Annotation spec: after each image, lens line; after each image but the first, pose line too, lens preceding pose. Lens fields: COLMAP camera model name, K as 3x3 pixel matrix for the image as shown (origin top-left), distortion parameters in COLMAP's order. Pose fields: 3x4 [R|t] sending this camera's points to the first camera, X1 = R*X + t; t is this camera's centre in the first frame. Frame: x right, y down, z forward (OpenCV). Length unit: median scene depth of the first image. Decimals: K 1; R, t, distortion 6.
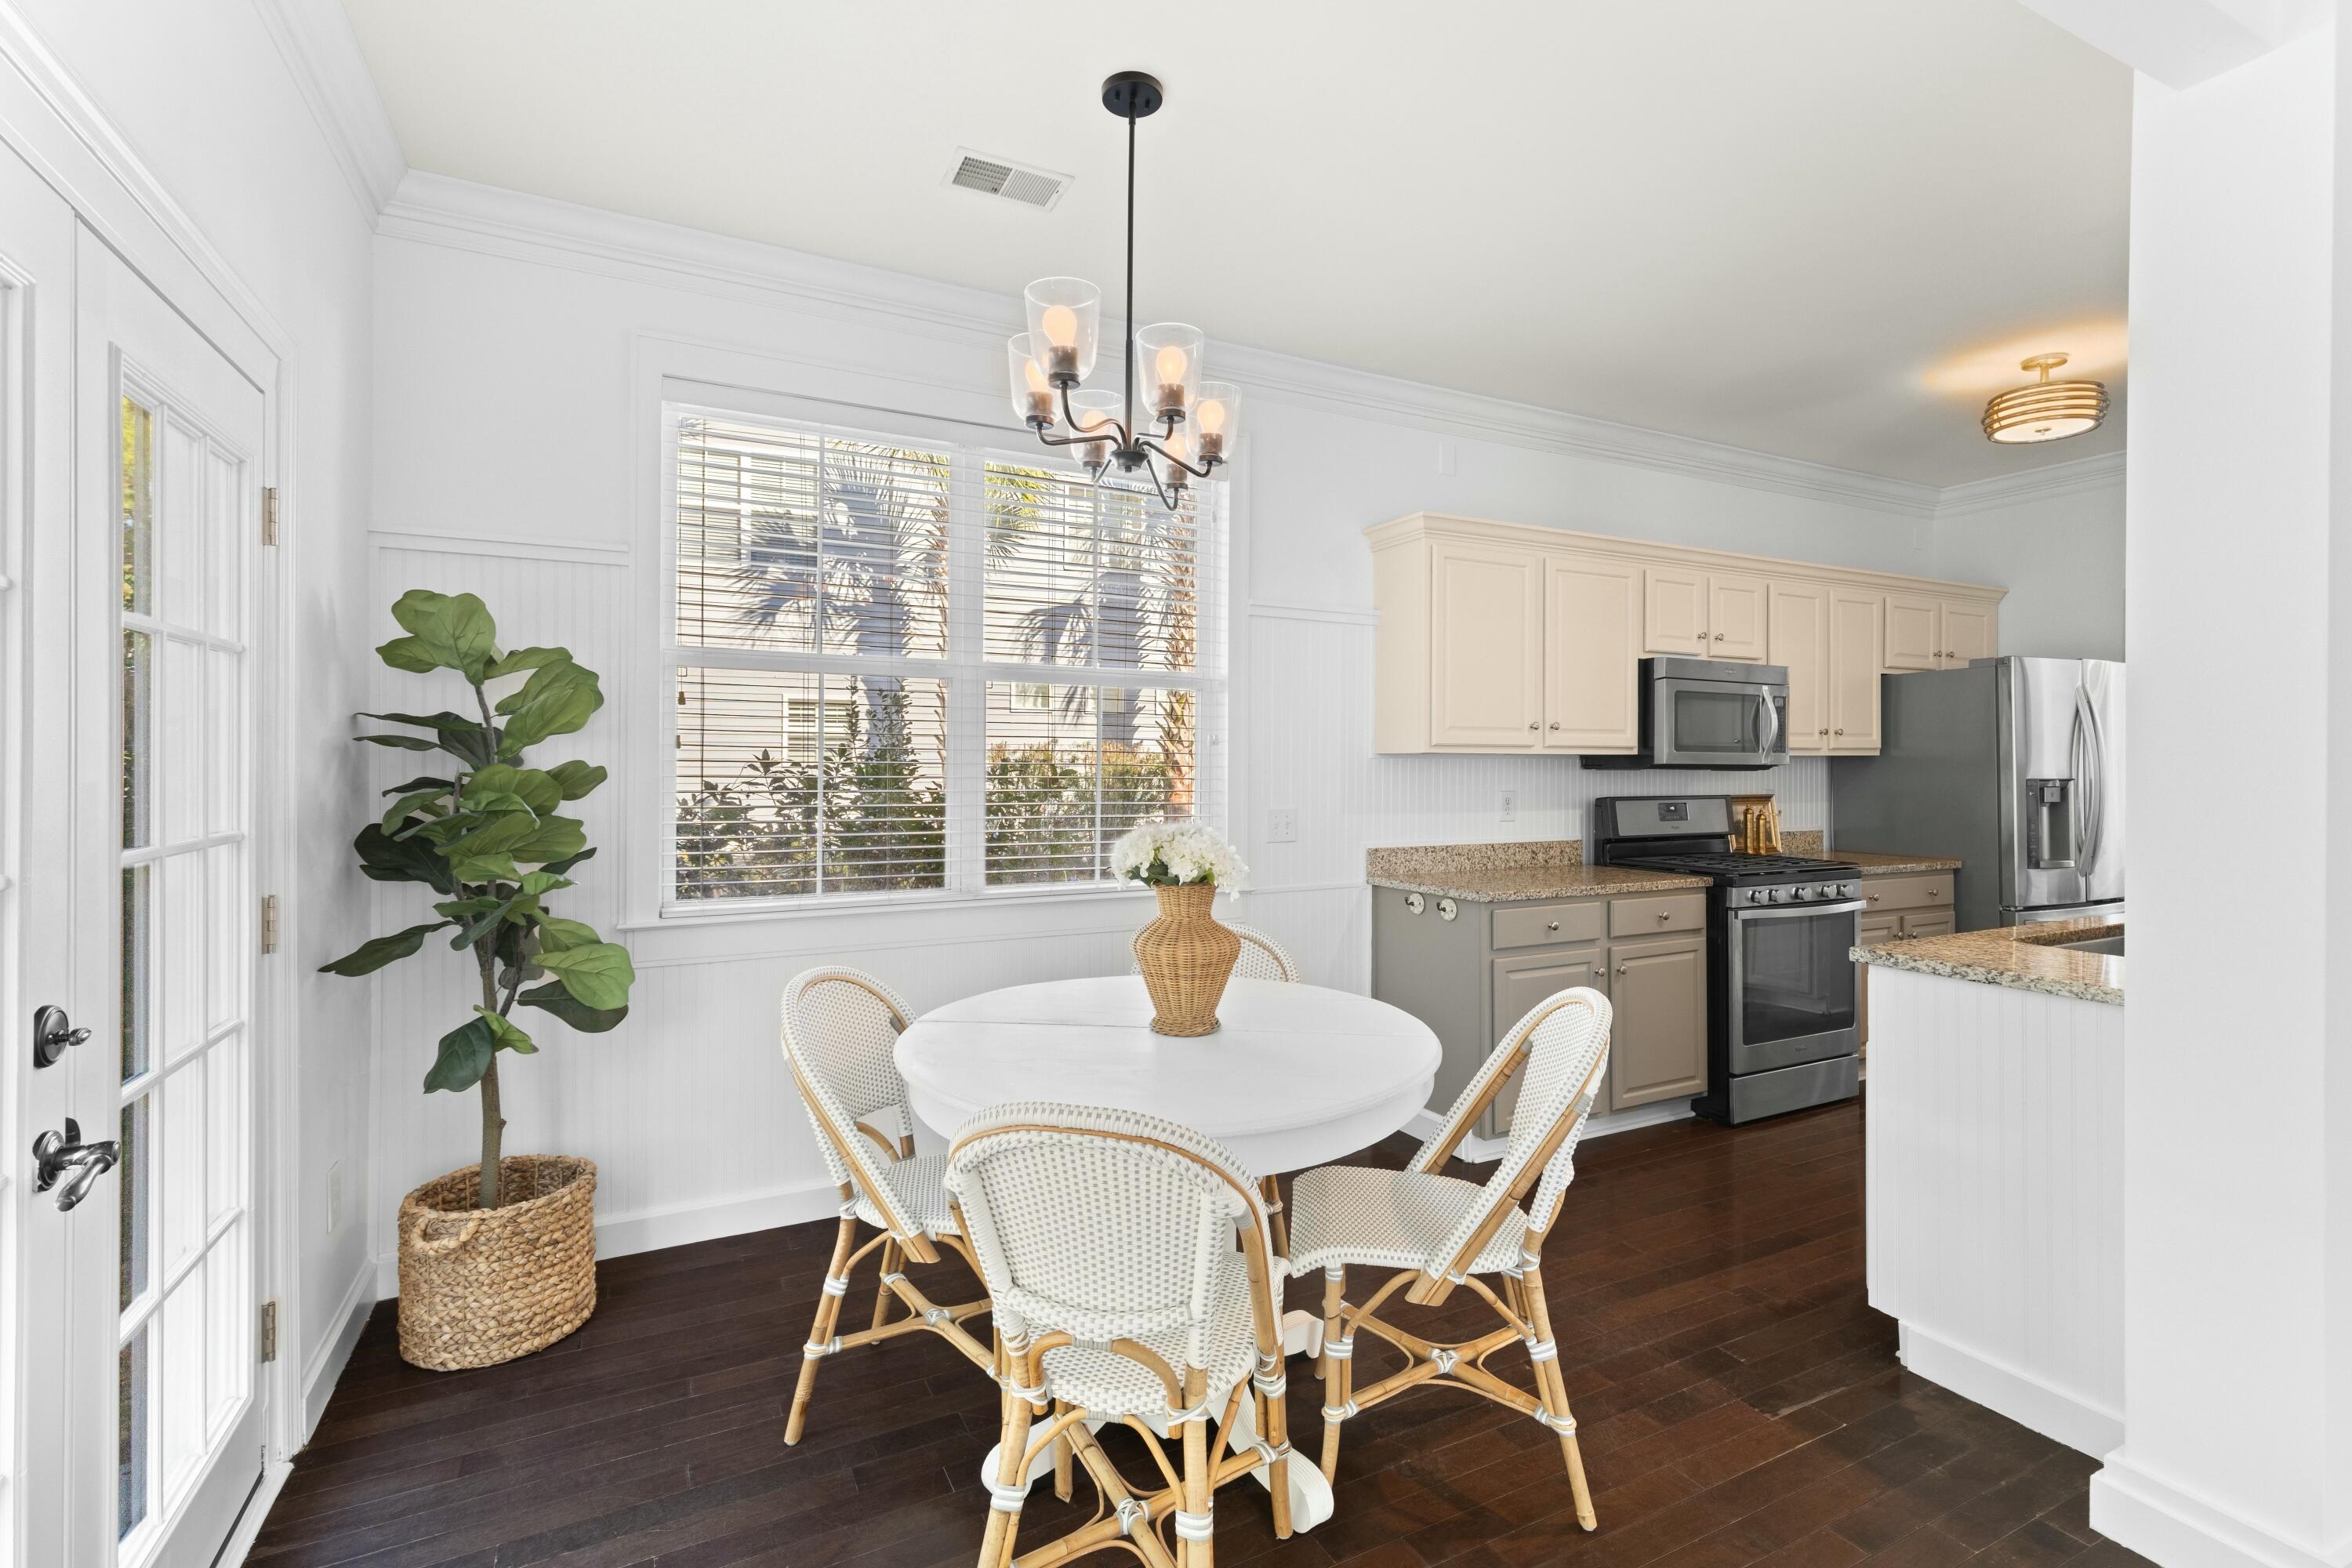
lens RADIAL K [[1066.8, 0, 1168.1], [0, 1066.8, 769.9], [0, 0, 1]] dist [-0.009223, 0.001955]
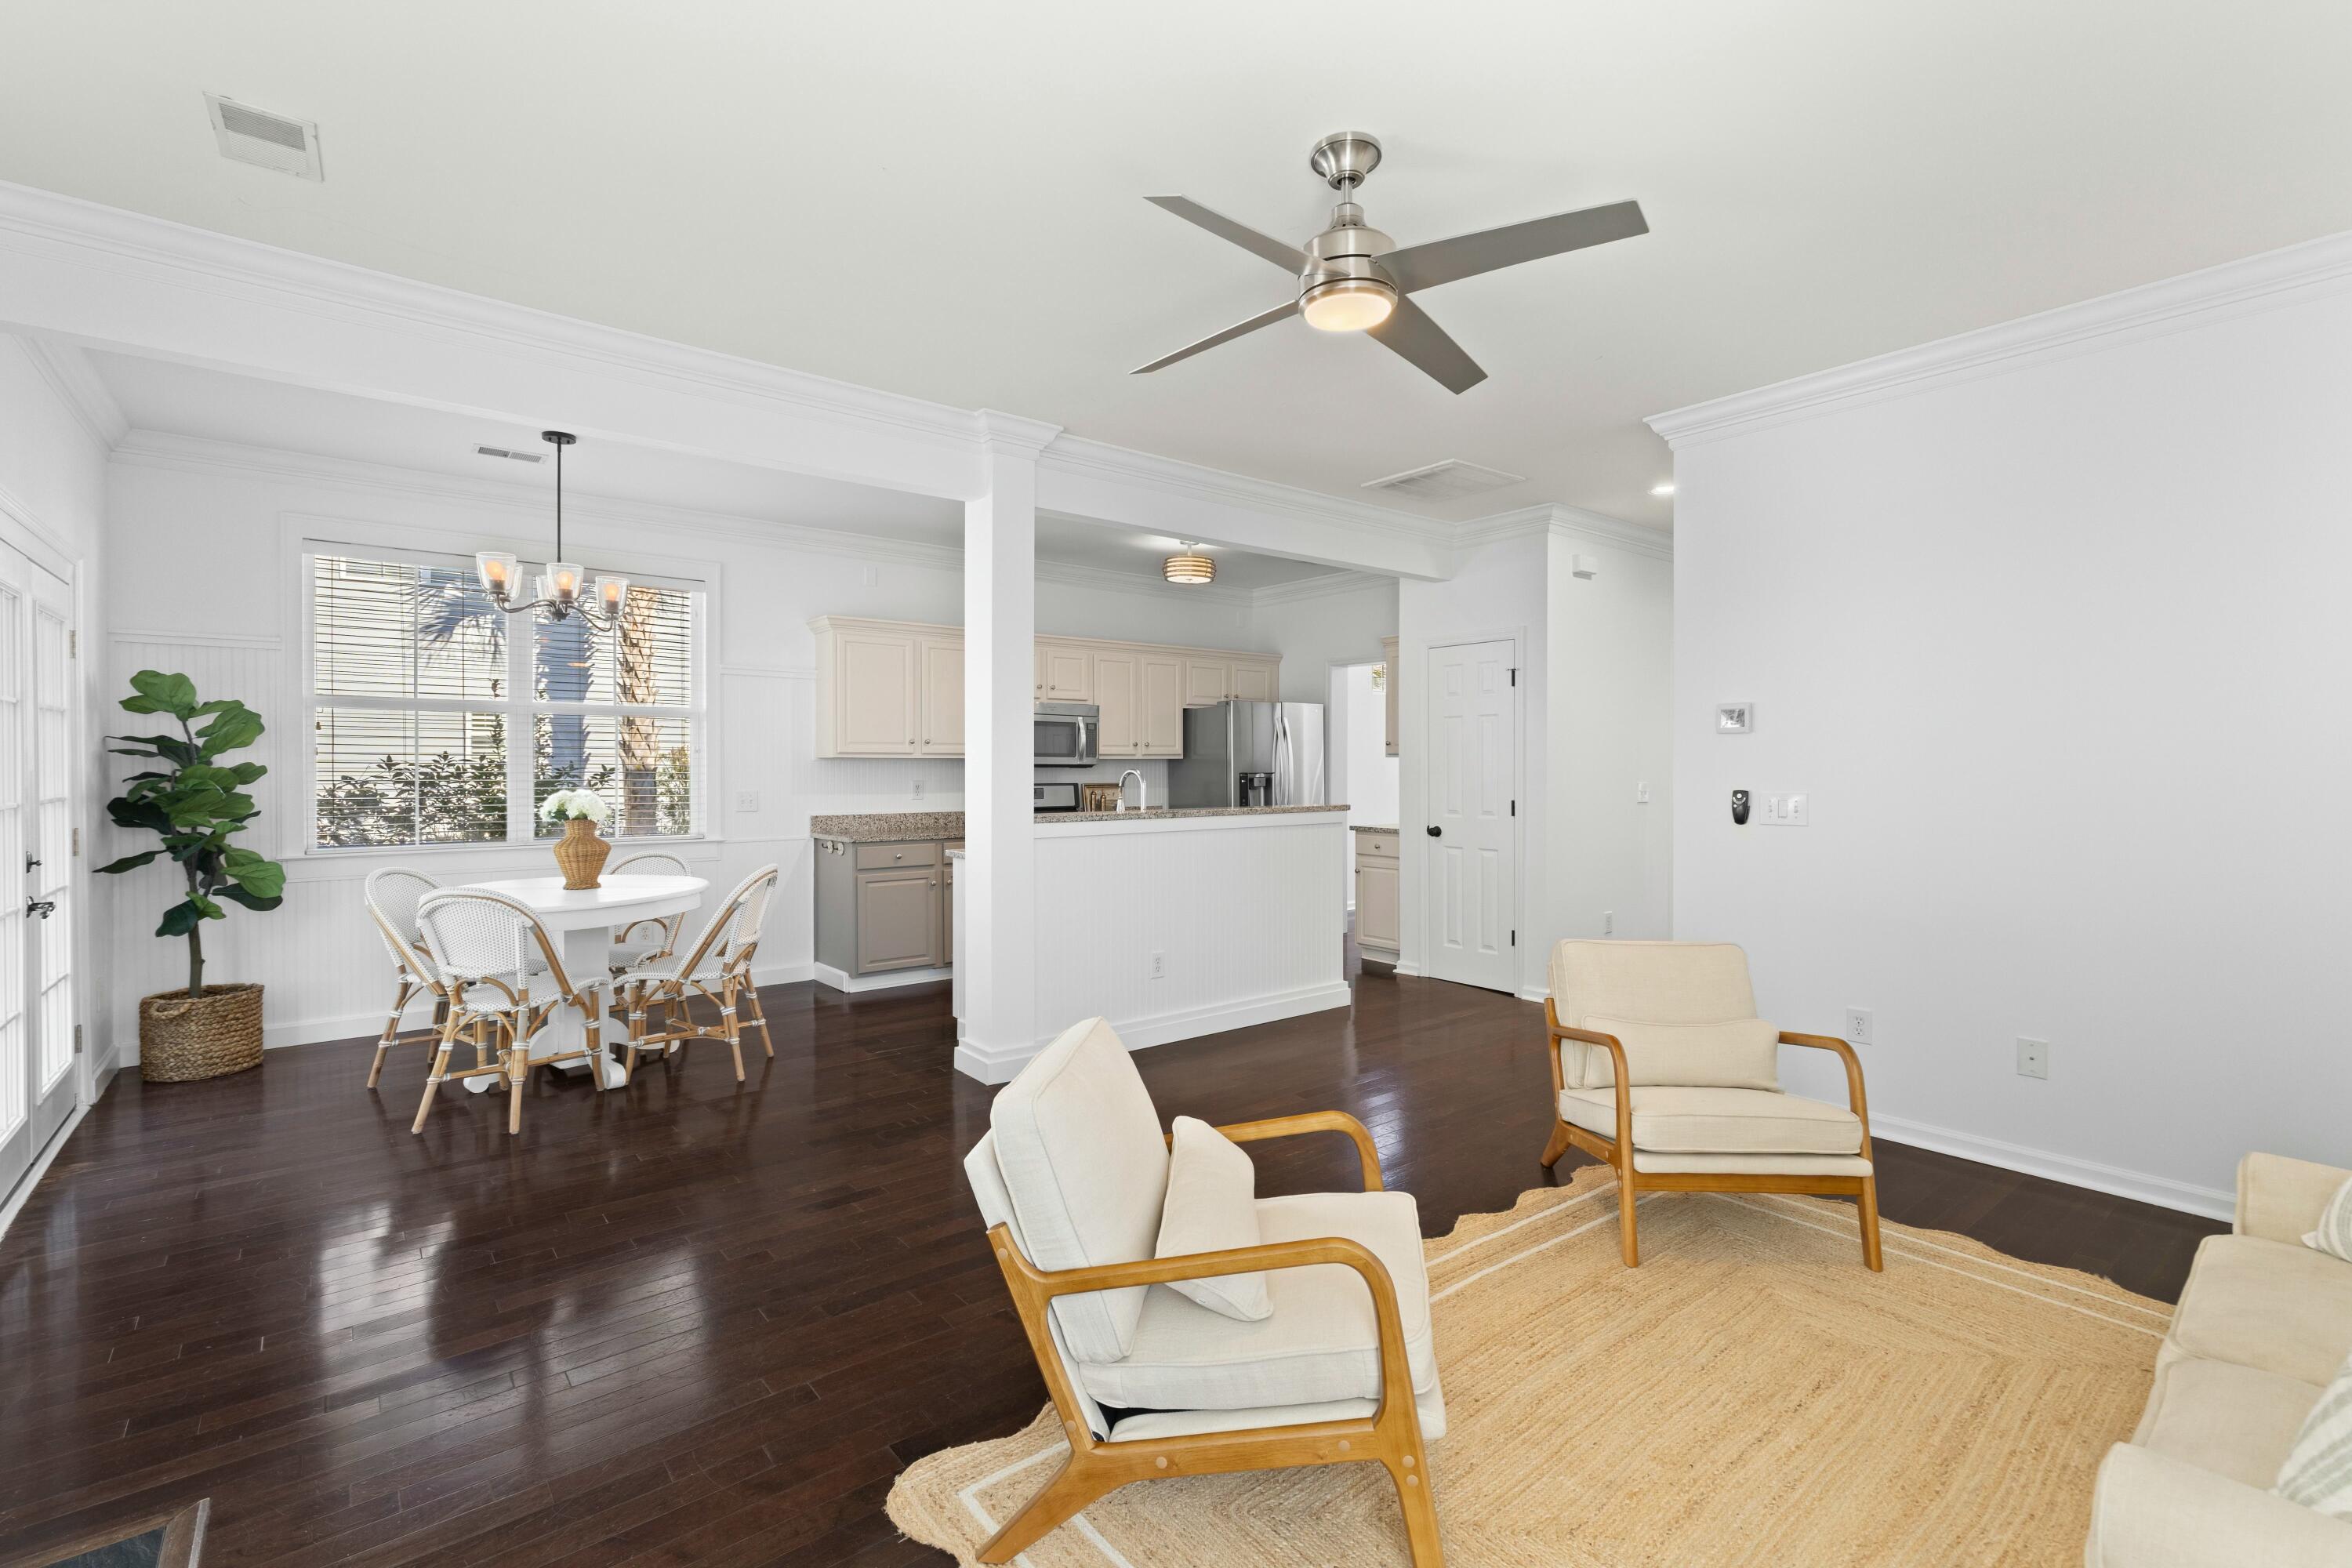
lens RADIAL K [[1066.8, 0, 1192.7], [0, 1066.8, 782.5], [0, 0, 1]] dist [-0.009223, 0.001955]
pose [[0.975091, -0.004960, 0.221751, 0.630962], [0.002464, 0.999930, 0.011529, 0.008756], [-0.221793, -0.010696, 0.975035, -1.150831]]
